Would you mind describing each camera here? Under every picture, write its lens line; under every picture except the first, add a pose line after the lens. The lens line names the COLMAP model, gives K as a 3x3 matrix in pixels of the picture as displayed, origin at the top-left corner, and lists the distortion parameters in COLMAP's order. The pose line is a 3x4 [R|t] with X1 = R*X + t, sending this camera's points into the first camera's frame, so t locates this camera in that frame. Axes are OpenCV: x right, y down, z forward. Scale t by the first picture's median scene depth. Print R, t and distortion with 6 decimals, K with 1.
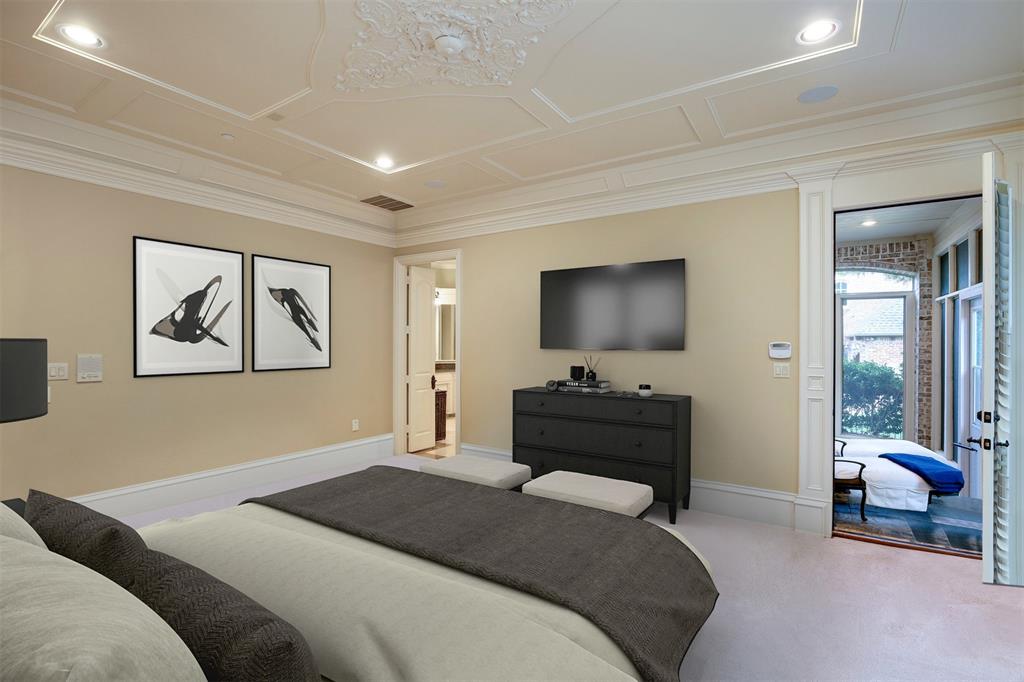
lens RADIAL K [[469.8, 0, 516.8], [0, 469.8, 343.0], [0, 0, 1]] dist [-0.017285, 0.001301]
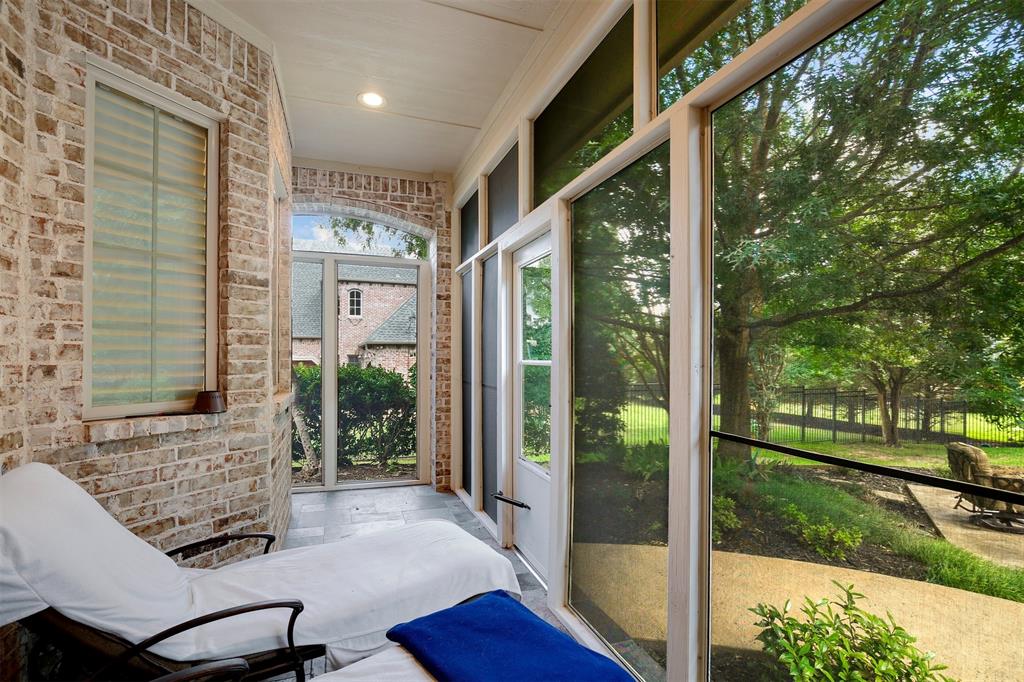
lens RADIAL K [[469.8, 0, 515.0], [0, 469.8, 350.8], [0, 0, 1]] dist [-0.017285, 0.001301]
pose [[0.600215, 0.006810, 0.799810, 0.388679], [0.004840, 0.999915, -0.012146, 0.033796], [-0.799824, 0.011161, 0.600130, 0.497963]]
